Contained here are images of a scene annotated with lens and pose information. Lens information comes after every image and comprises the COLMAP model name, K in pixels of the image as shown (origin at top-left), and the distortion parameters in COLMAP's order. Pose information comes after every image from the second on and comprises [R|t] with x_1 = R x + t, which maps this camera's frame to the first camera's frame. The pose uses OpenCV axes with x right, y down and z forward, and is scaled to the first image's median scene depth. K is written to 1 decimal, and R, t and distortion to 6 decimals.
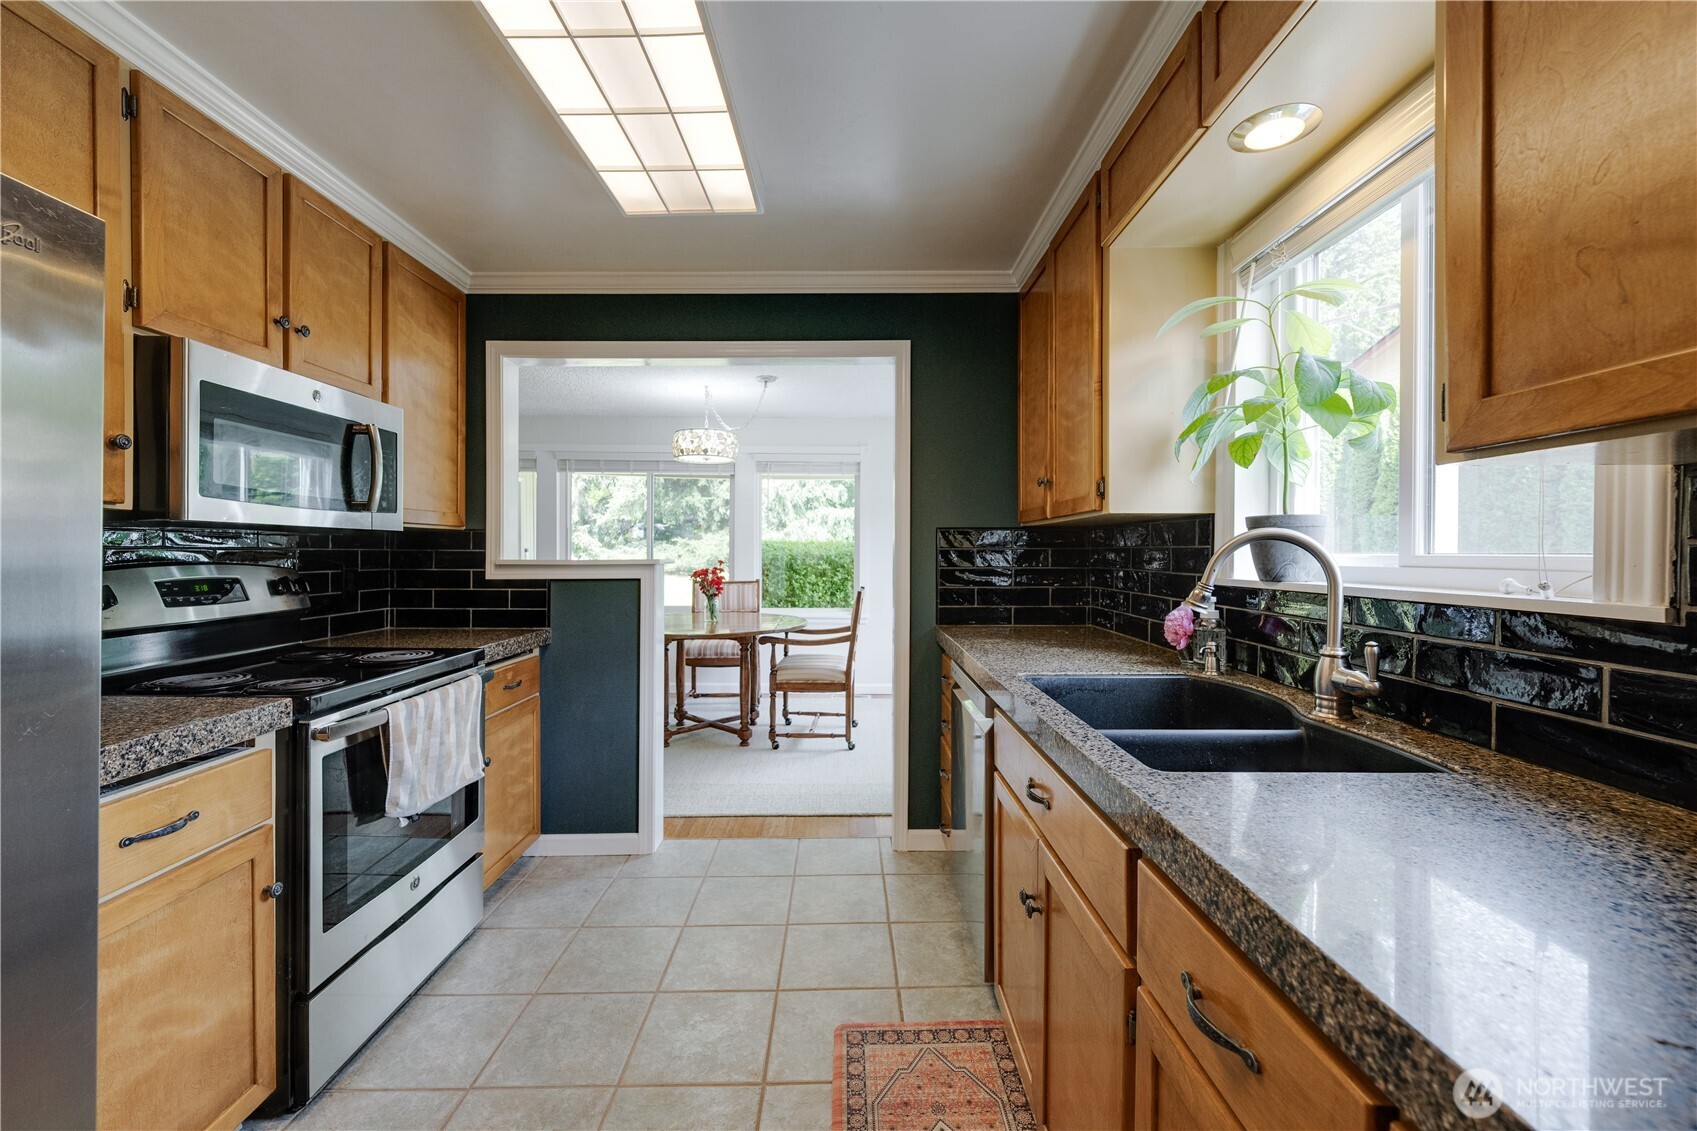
lens RADIAL K [[706.8, 0, 856.2], [0, 706.8, 563.8], [0, 0, 1]] dist [-0.001064, 0.000240]
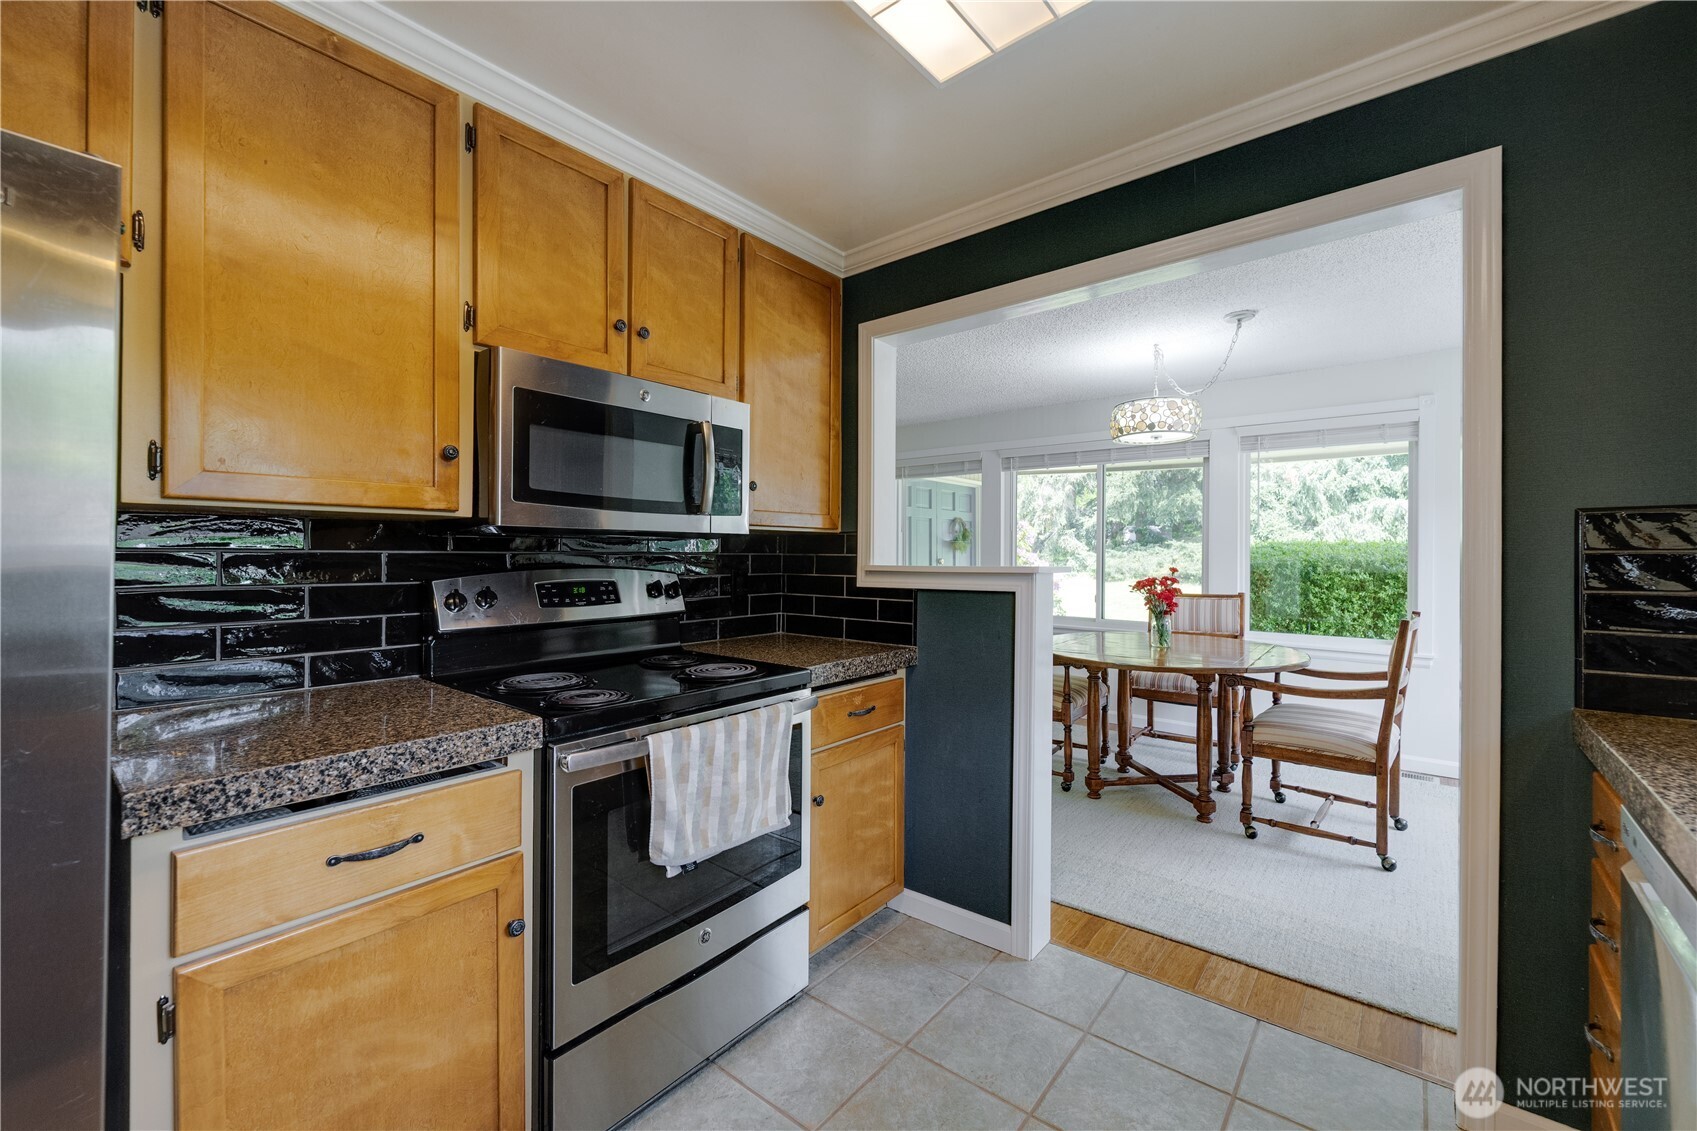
lens RADIAL K [[706.8, 0, 831.6], [0, 706.8, 555.6], [0, 0, 1]] dist [-0.001064, 0.000240]
pose [[0.758180, 0.000738, -0.652045, 0.044885], [-0.012020, 0.999845, -0.012845, -0.006702], [0.651934, 0.017577, 0.758072, 0.316871]]
